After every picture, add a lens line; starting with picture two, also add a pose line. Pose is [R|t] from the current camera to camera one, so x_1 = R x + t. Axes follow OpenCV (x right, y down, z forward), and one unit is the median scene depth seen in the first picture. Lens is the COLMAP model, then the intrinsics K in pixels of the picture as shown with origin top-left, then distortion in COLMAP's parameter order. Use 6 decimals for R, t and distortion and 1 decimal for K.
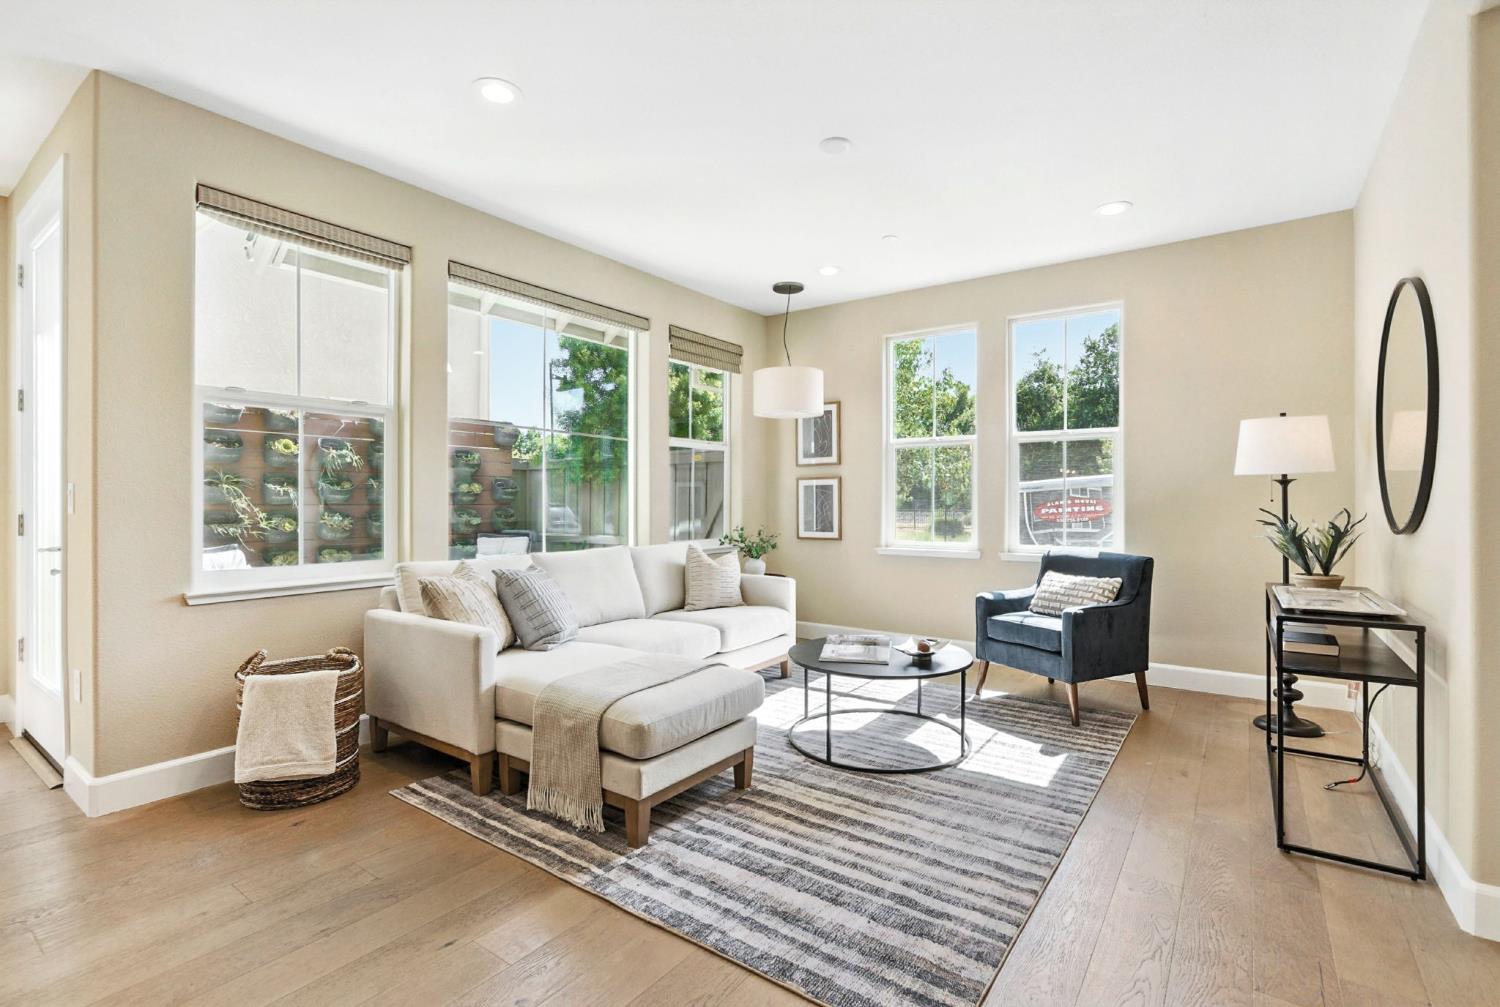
lens RADIAL K [[689.9, 0, 749.7], [0, 689.9, 504.4], [0, 0, 1]] dist [-0.011549, 0.000462]
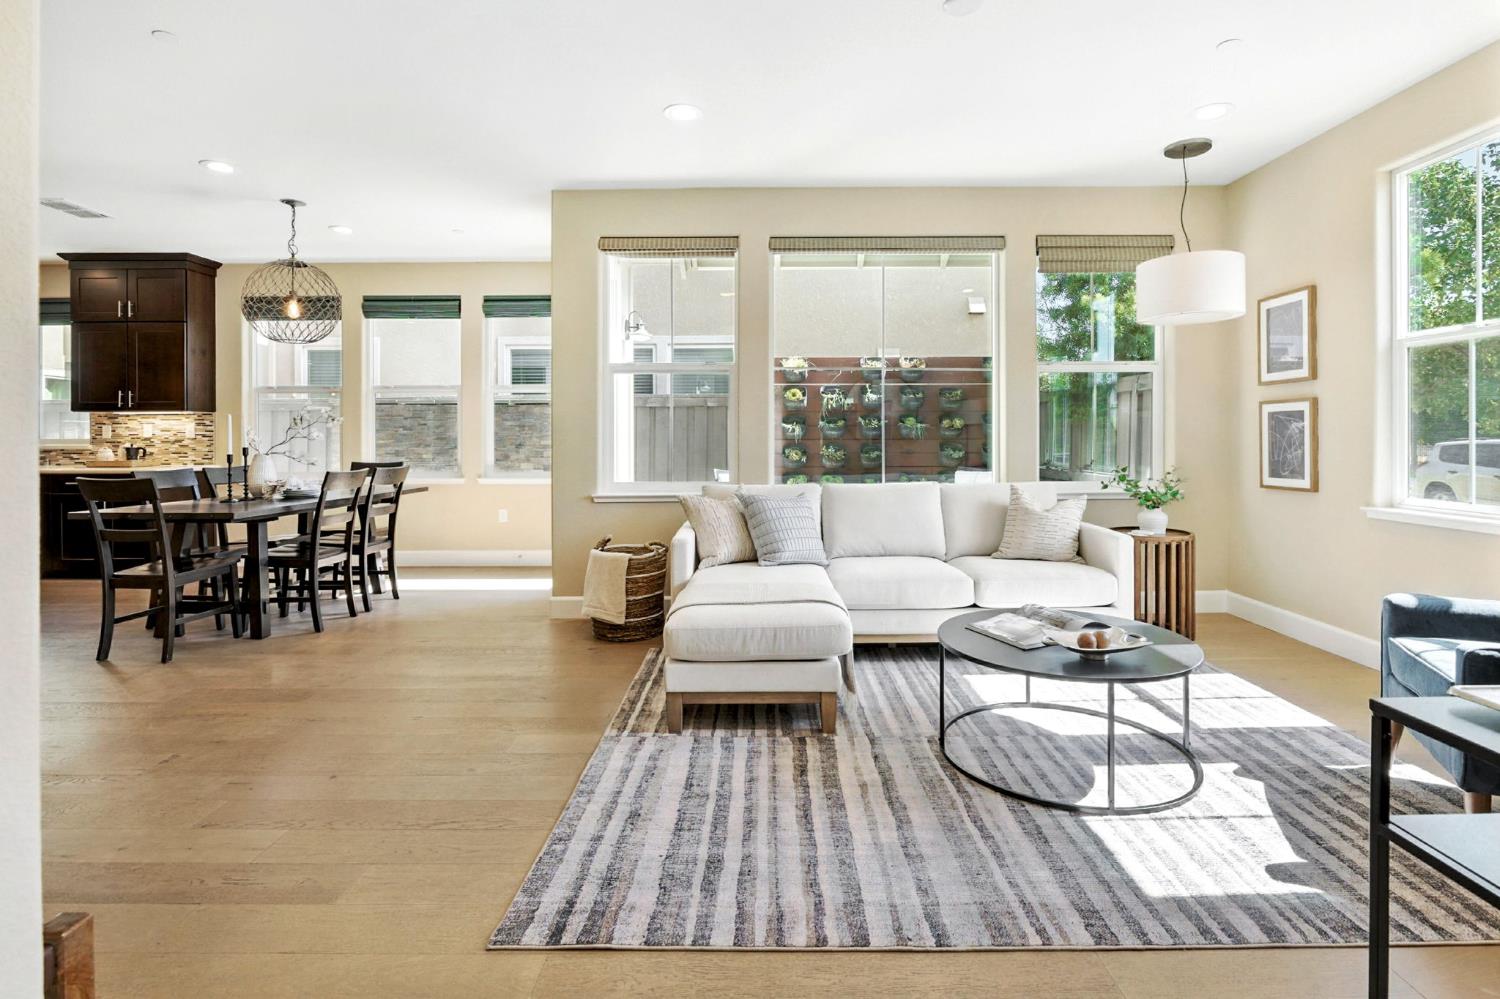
lens RADIAL K [[697.0, 0, 769.9], [0, 697.0, 442.0], [0, 0, 1]] dist [-0.011728, 0.000551]
pose [[0.596762, 0.003422, -0.802411, 0.461077], [0.002110, 0.999981, 0.005834, -0.002317], [0.802416, -0.005175, 0.596743, 0.223222]]
